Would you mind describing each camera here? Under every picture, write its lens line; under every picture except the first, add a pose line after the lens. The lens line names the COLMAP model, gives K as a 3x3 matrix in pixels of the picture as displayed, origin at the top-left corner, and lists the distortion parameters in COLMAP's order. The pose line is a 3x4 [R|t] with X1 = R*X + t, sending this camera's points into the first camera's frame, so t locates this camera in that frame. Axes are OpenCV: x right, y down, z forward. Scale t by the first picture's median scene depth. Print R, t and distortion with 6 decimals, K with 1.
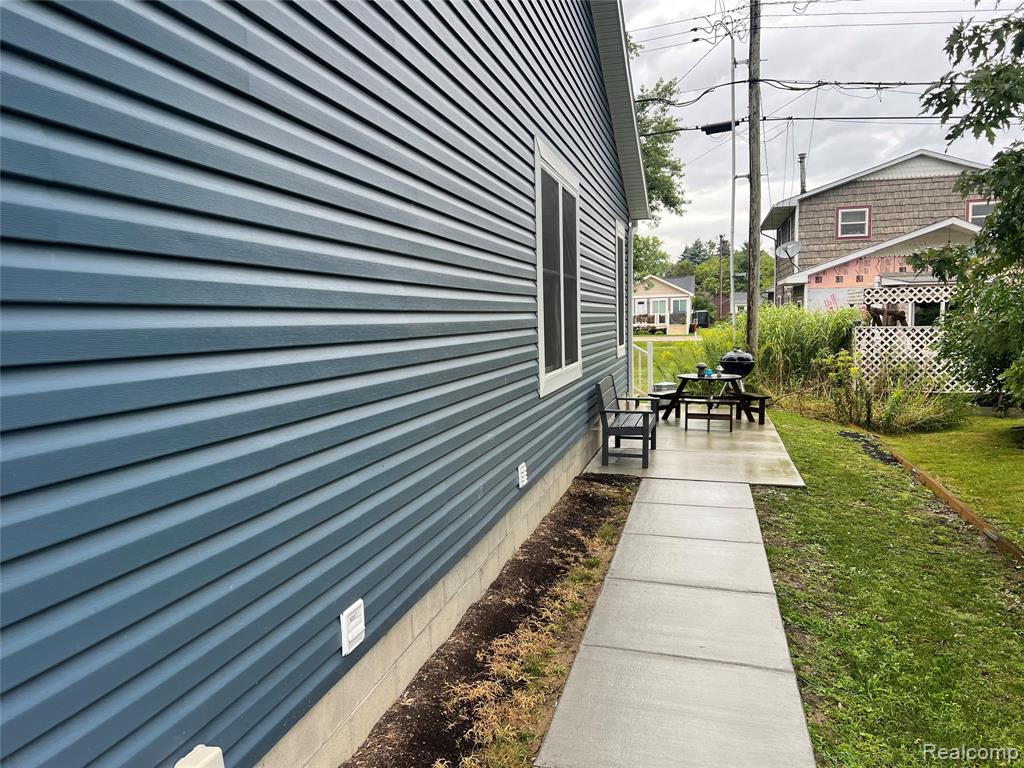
lens RADIAL K [[772.7, 0, 512.0], [0, 772.7, 384.0], [0, 0, 1]] dist [0.028019, -0.006709]
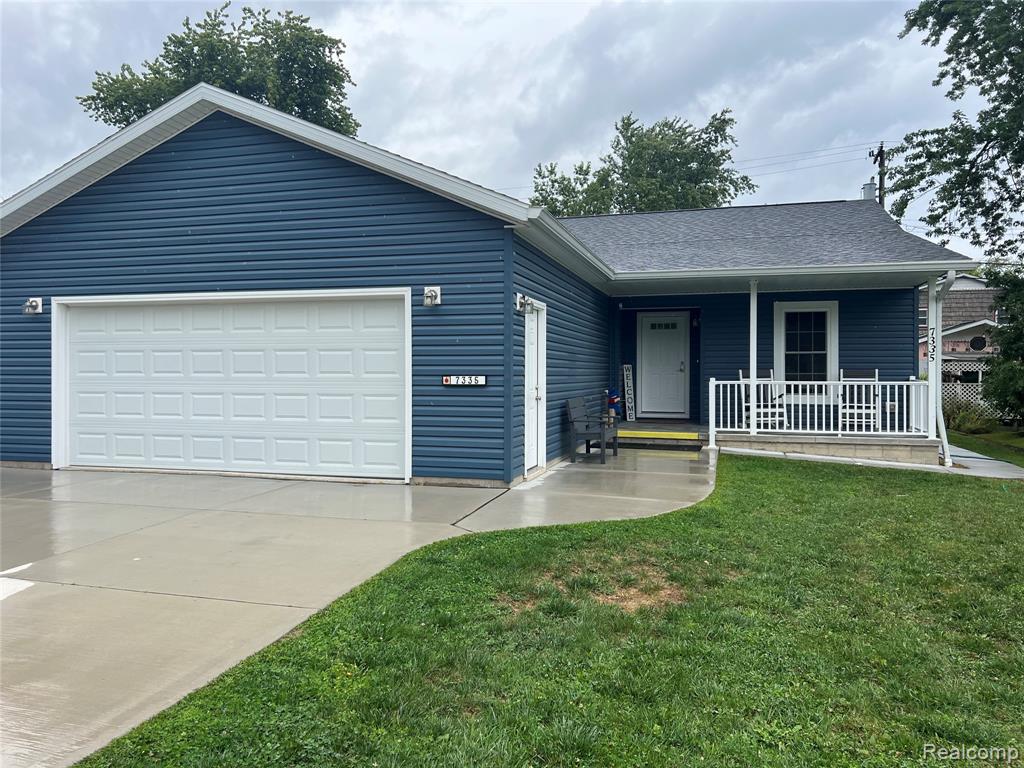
lens RADIAL K [[772.7, 0, 512.0], [0, 772.7, 384.0], [0, 0, 1]] dist [0.028019, -0.006709]
pose [[0.999284, 0.027243, -0.026250, -0.145446], [-0.028950, 0.997334, -0.066980, 0.022836], [0.024355, 0.067692, 0.997409, -0.247481]]
